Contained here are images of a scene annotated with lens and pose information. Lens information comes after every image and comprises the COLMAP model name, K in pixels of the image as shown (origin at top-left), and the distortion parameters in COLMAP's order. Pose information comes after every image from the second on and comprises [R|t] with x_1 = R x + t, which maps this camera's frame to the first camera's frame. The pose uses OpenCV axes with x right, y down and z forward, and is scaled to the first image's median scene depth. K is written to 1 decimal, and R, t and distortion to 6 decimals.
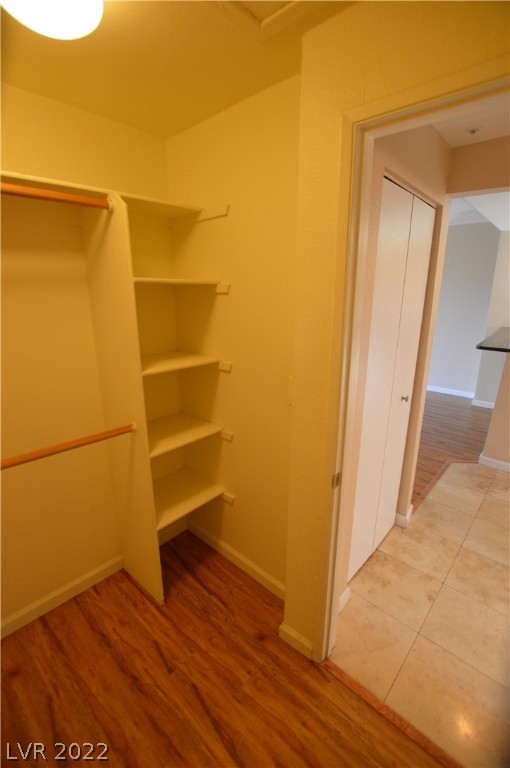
lens RADIAL K [[343.5, 0, 253.1], [0, 343.5, 383.4], [0, 0, 1]] dist [-0.033094, 0.004340]
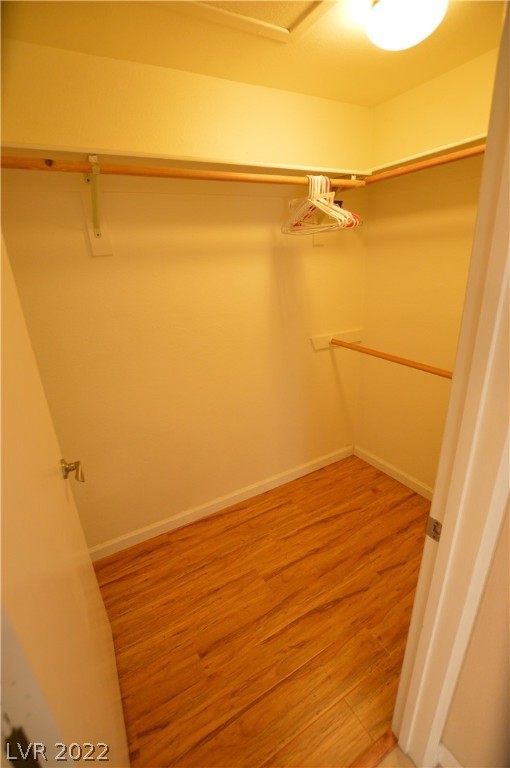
lens RADIAL K [[343.5, 0, 253.1], [0, 343.5, 383.4], [0, 0, 1]] dist [-0.033094, 0.004340]
pose [[-0.311906, 0.345033, -0.885250, 0.771337], [-0.195355, 0.888534, 0.415144, -0.159979], [0.929813, 0.302423, -0.209735, 0.671387]]
